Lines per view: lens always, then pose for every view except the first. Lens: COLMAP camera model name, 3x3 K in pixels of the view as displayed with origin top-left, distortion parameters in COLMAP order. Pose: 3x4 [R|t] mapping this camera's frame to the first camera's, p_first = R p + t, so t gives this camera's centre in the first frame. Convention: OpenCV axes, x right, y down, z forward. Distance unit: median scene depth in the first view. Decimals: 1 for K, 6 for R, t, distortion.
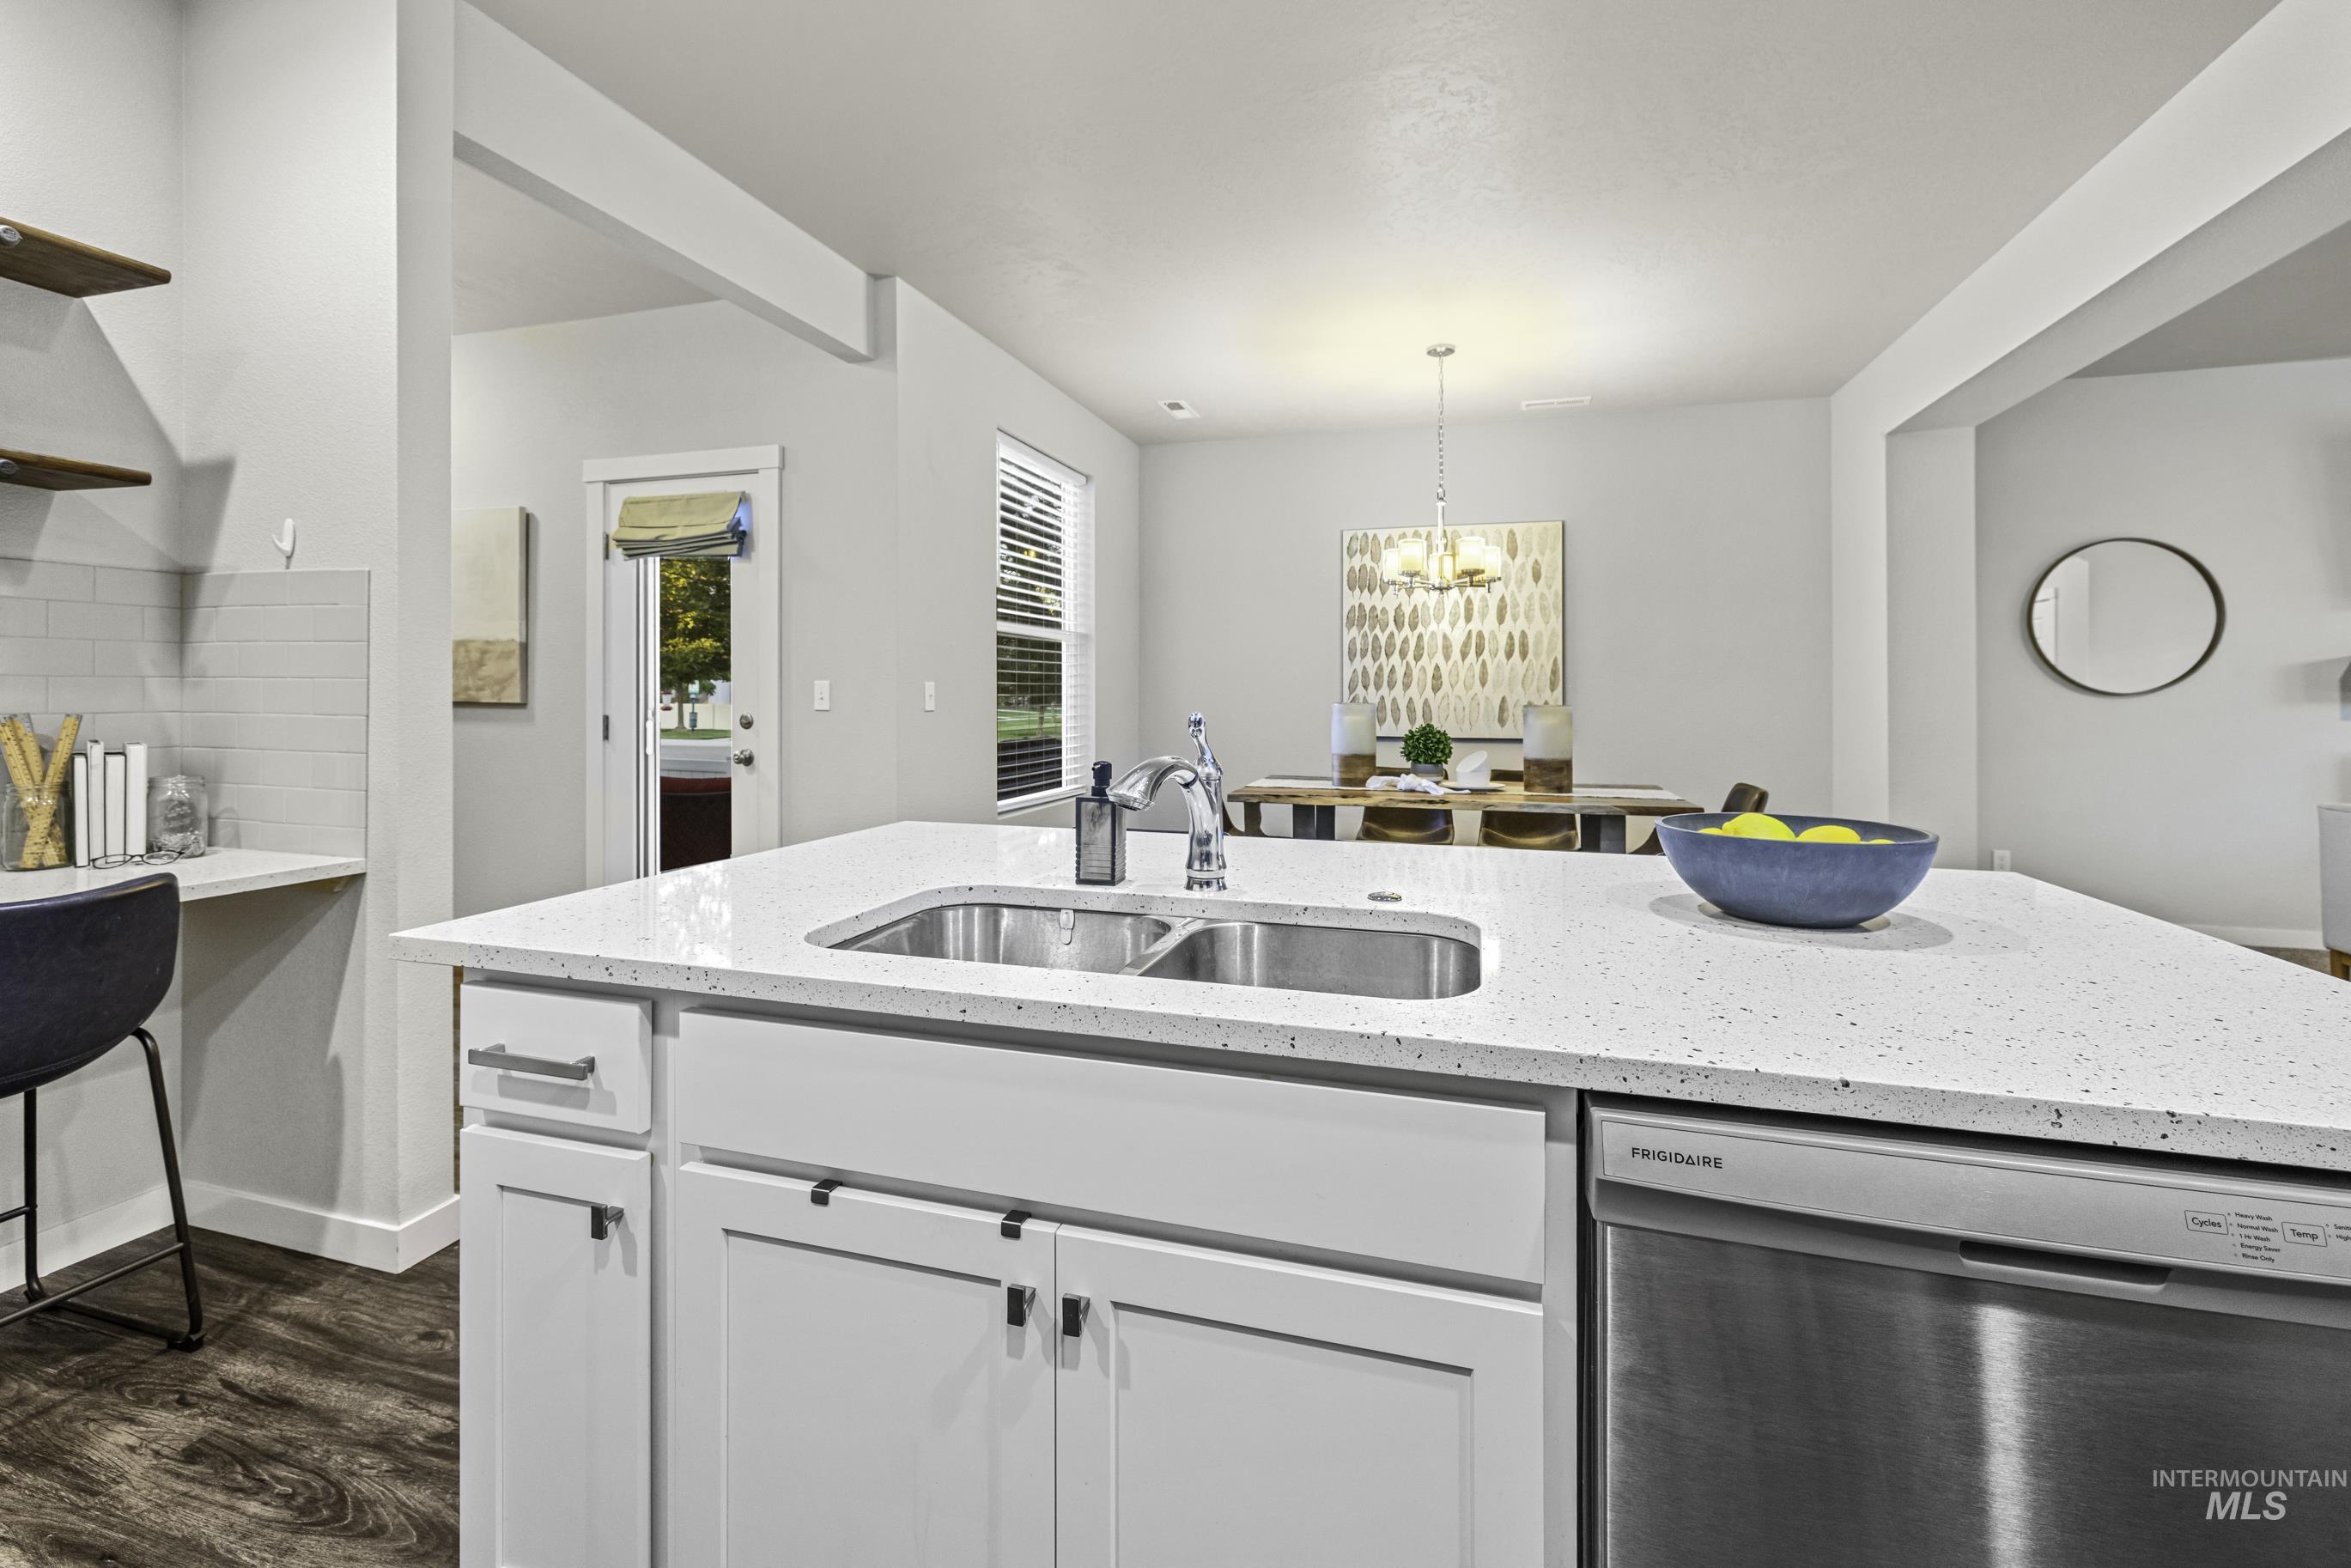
lens RADIAL K [[992.2, 0, 1204.7], [0, 992.2, 698.5], [0, 0, 1]] dist [0.000631, 0.000030]
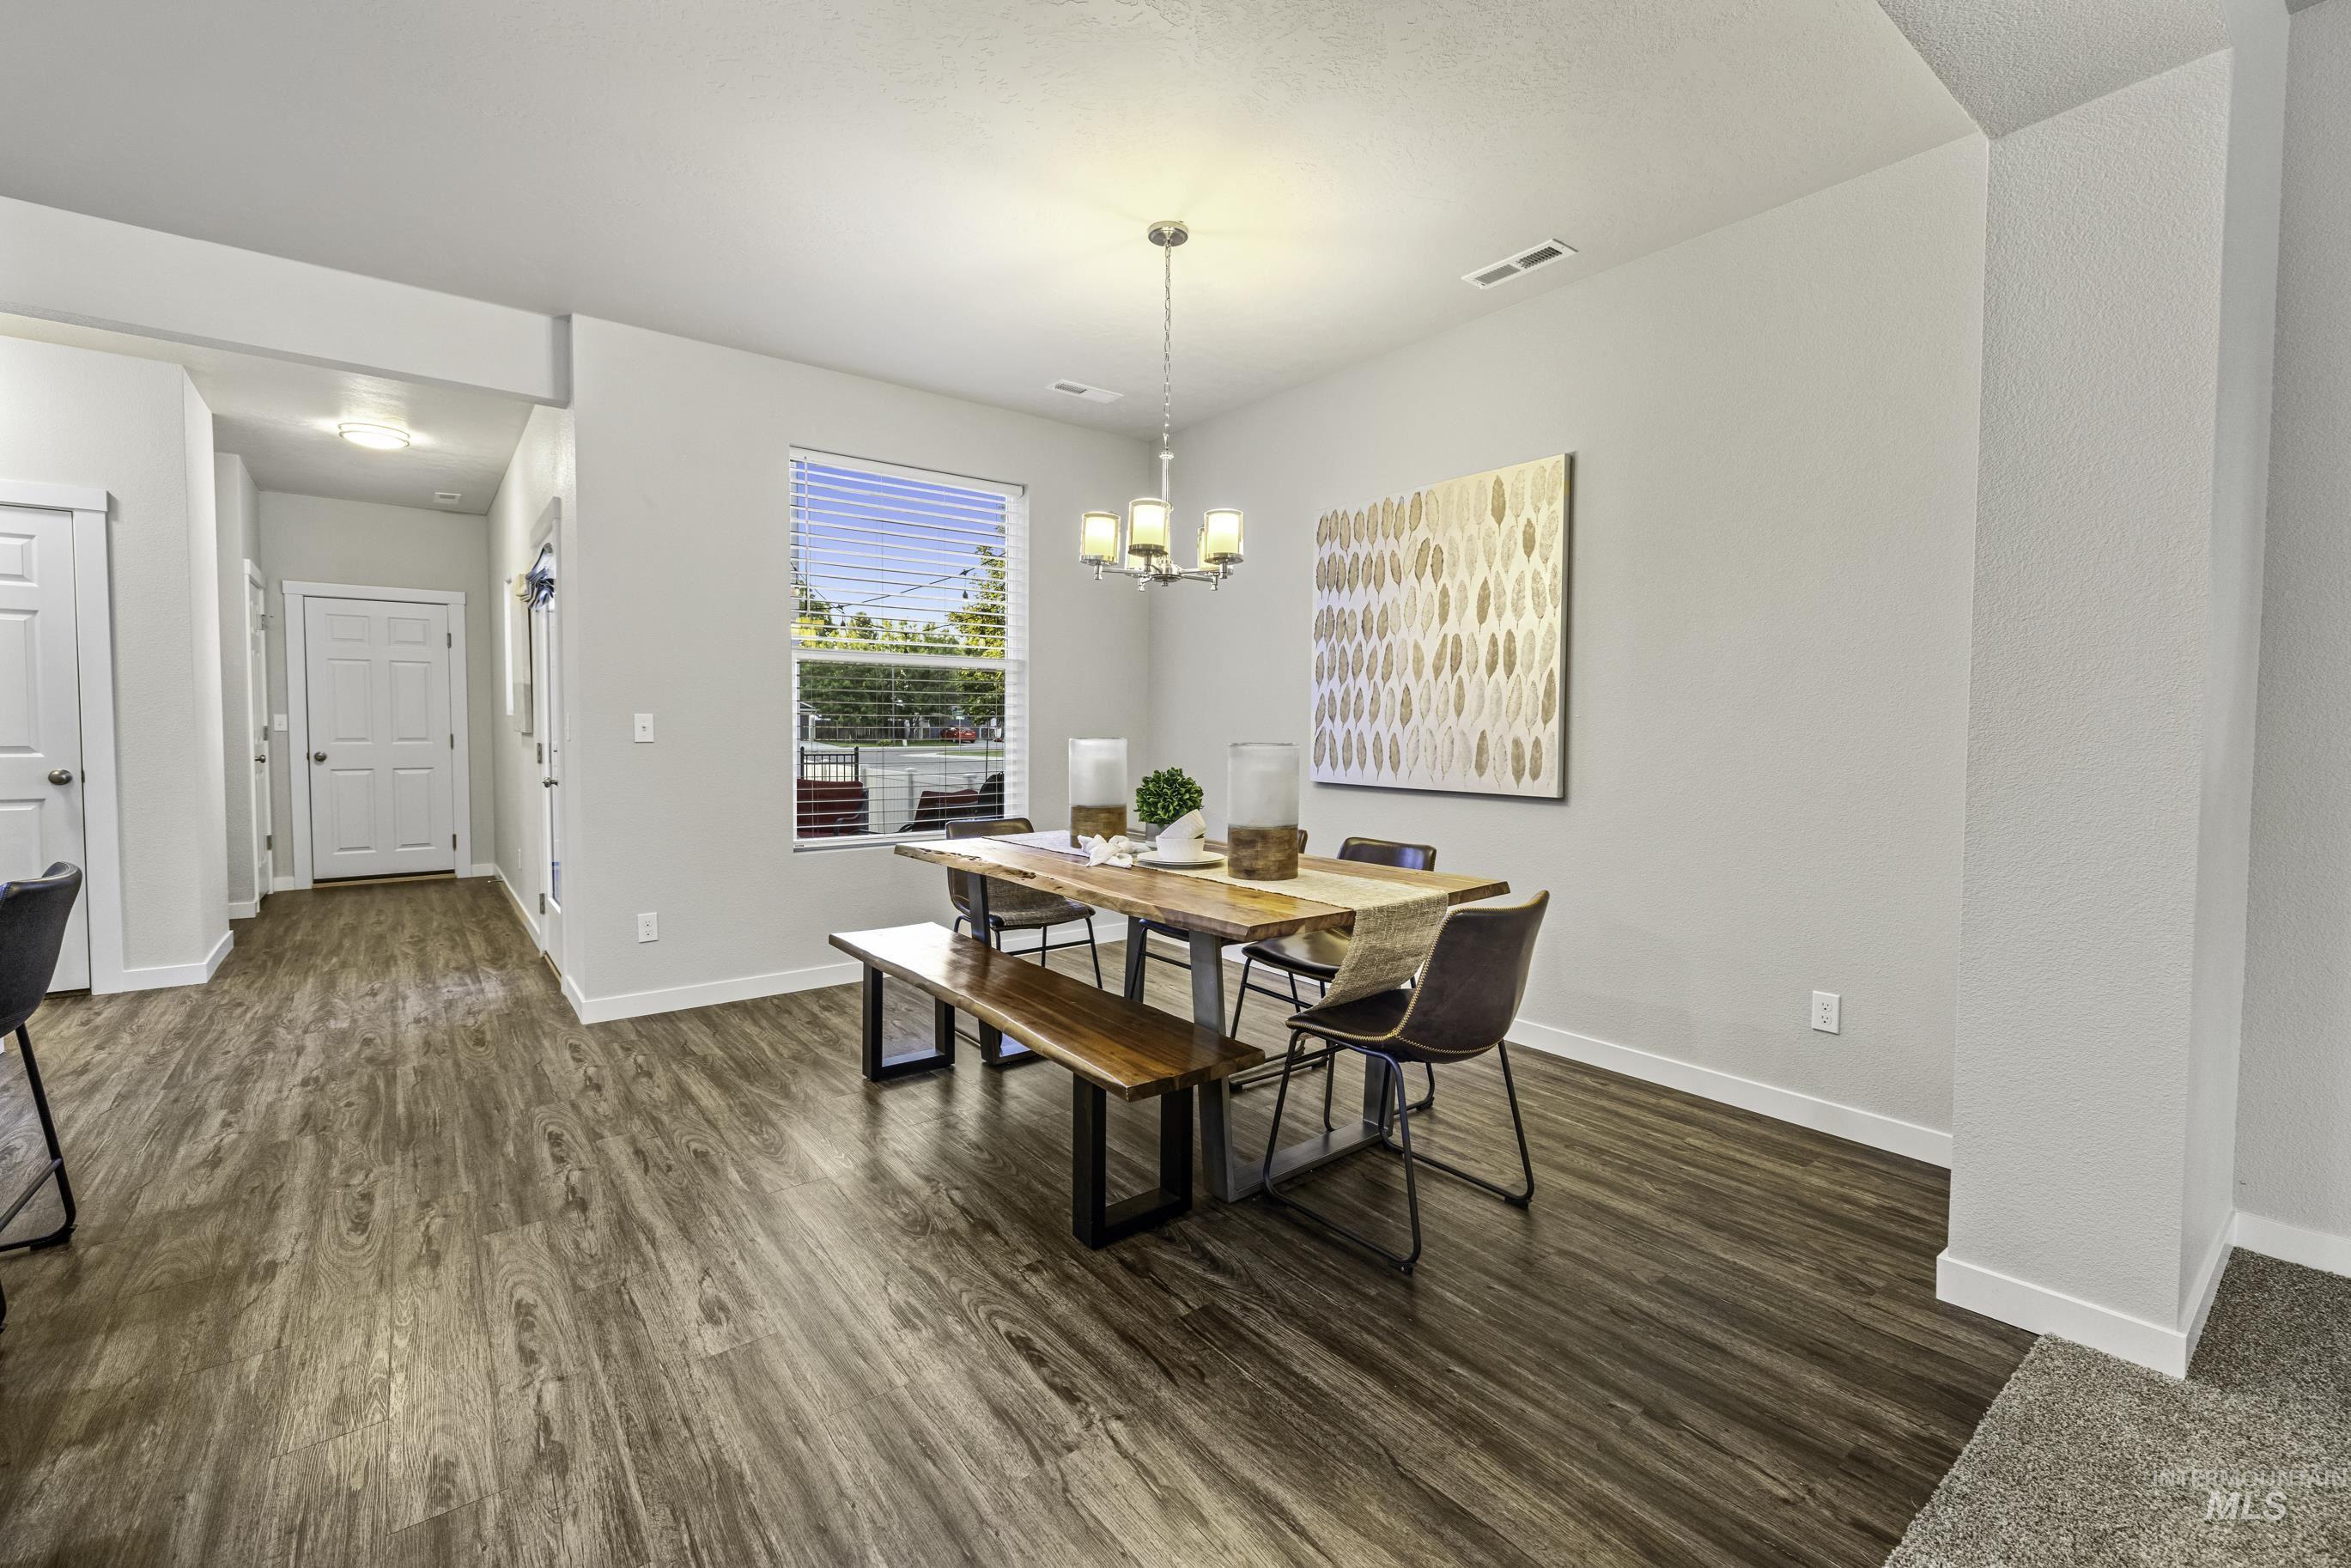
lens RADIAL K [[992.2, 0, 1183.0], [0, 992.2, 771.7], [0, 0, 1]] dist [0.000631, 0.000030]
pose [[0.819903, 0.026247, -0.571901, 0.514837], [-0.005159, 0.999247, 0.038464, 0.000743], [0.572480, -0.028586, 0.819421, 0.329069]]
